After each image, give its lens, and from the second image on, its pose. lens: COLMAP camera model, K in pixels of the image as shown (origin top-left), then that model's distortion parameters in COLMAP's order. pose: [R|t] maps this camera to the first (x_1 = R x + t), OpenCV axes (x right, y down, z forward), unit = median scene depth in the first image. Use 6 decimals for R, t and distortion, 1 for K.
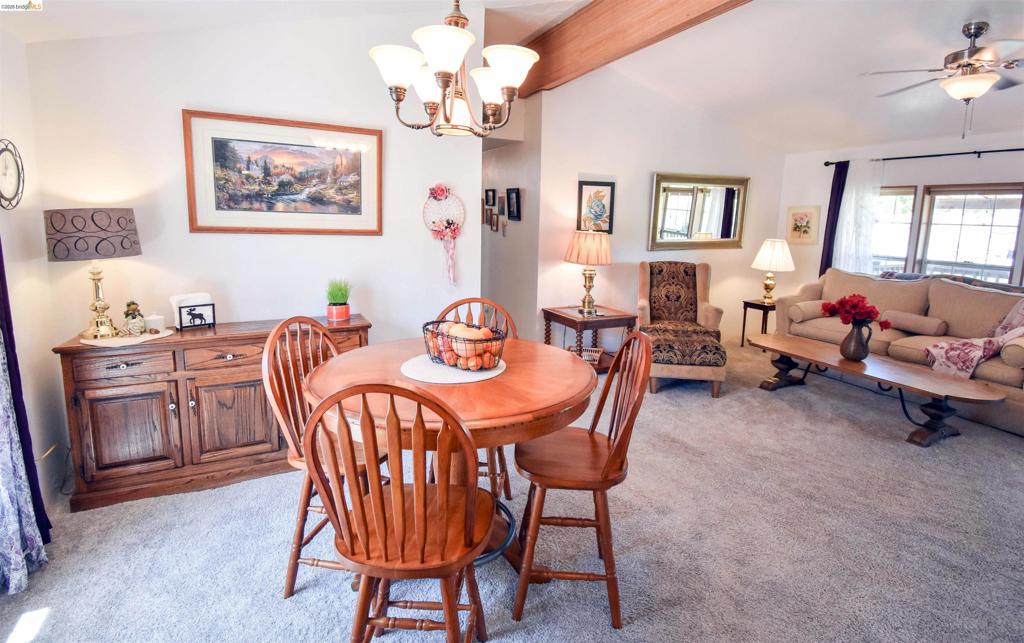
lens RADIAL K [[495.3, 0, 510.0], [0, 495.3, 287.7], [0, 0, 1]] dist [0.001941, -0.010486]
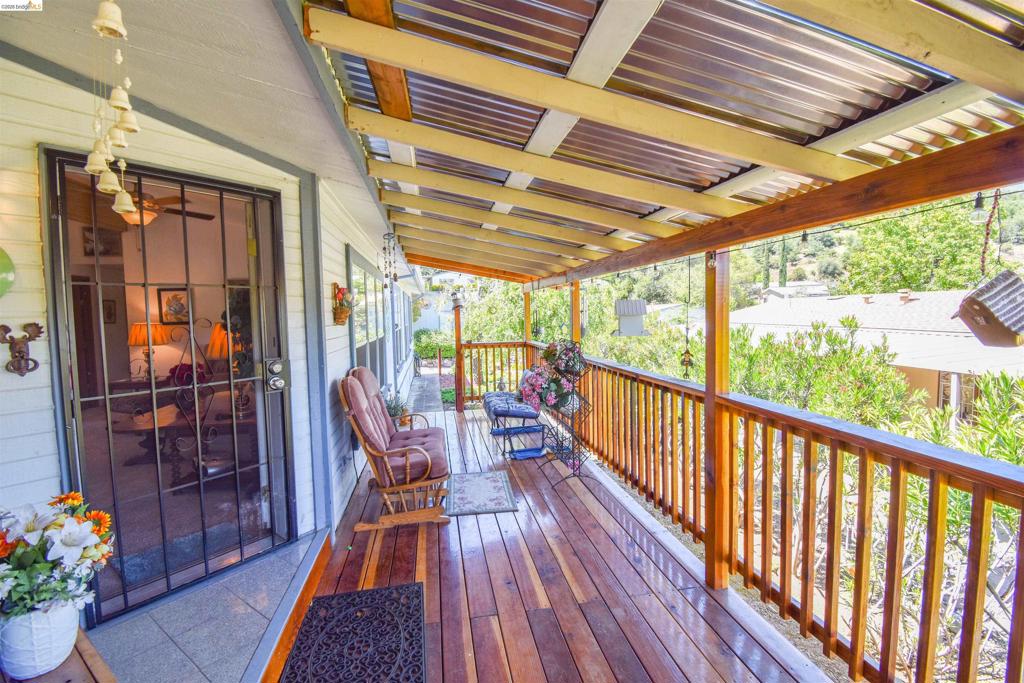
lens RADIAL K [[451.2, 0, 514.1], [0, 451.2, 344.7], [0, 0, 1]] dist [0.007703, -0.016921]
pose [[0.966560, -0.015264, -0.255986, 1.647064], [-0.004831, 0.996966, -0.077690, 0.053509], [0.256395, 0.076329, 0.963554, -0.006308]]
